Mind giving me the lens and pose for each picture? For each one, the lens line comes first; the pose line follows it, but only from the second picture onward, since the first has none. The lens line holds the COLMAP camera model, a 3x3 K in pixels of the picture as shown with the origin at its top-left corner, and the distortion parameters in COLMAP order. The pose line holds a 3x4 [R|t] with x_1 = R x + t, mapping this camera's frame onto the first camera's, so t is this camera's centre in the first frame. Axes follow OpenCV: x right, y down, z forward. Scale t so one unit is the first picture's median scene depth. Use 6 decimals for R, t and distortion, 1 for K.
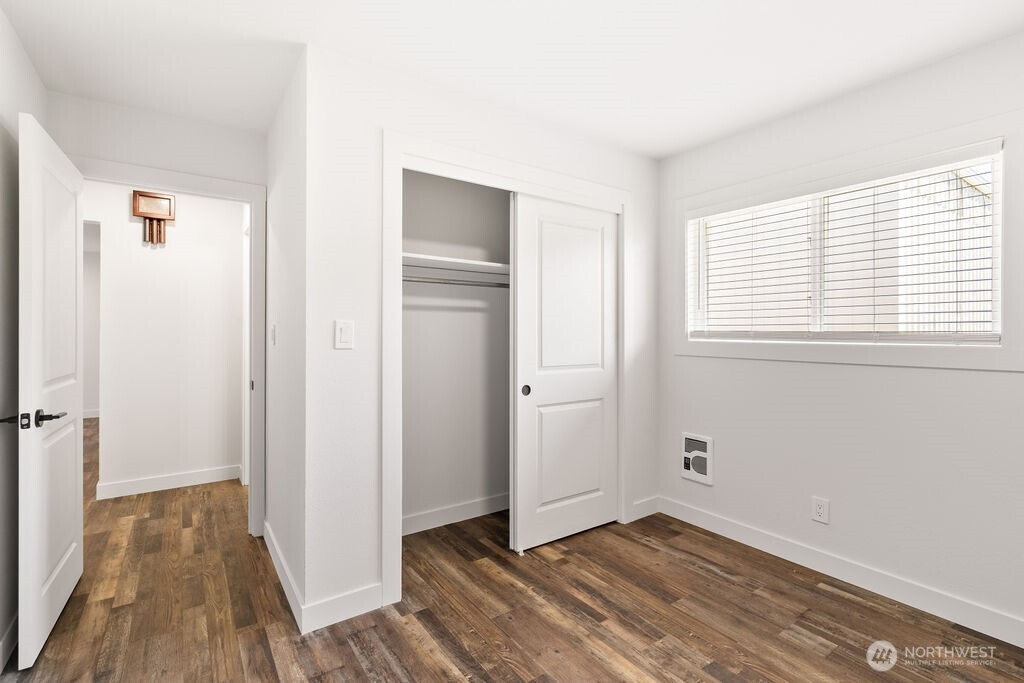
lens RADIAL K [[472.2, 0, 512.0], [0, 472.2, 341.5], [0, 0, 1]] dist [-0.002077, -0.000359]
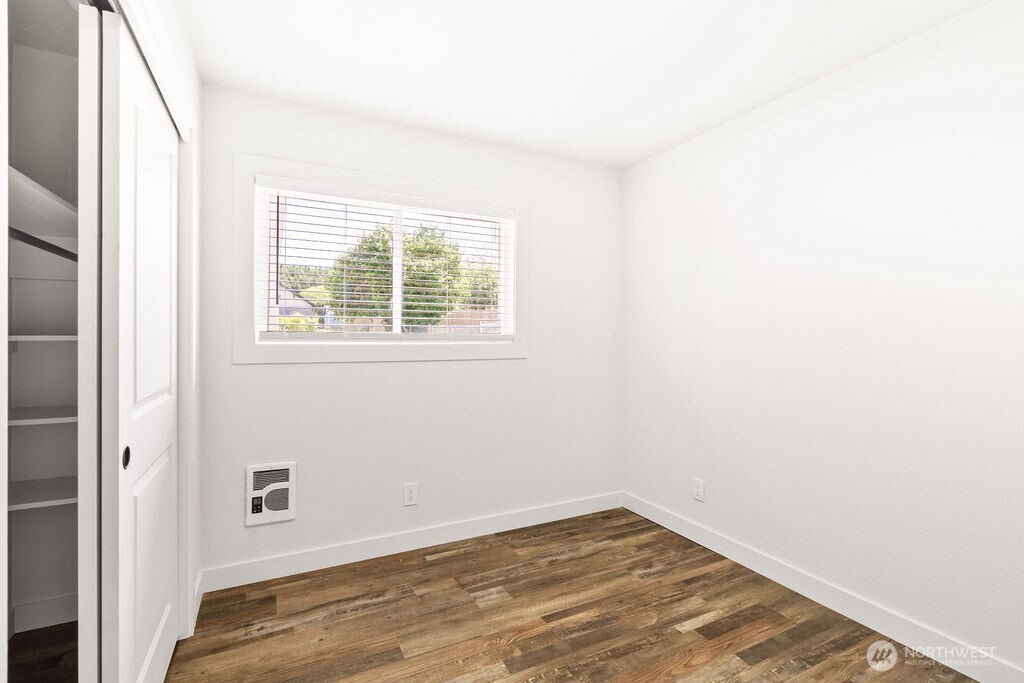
lens RADIAL K [[472.2, 0, 512.0], [0, 472.2, 341.5], [0, 0, 1]] dist [-0.002077, -0.000359]
pose [[0.135341, -0.015032, 0.990685, -0.382240], [0.012682, 0.999829, 0.013438, -0.012495], [-0.990718, 0.010745, 0.135509, 0.573842]]
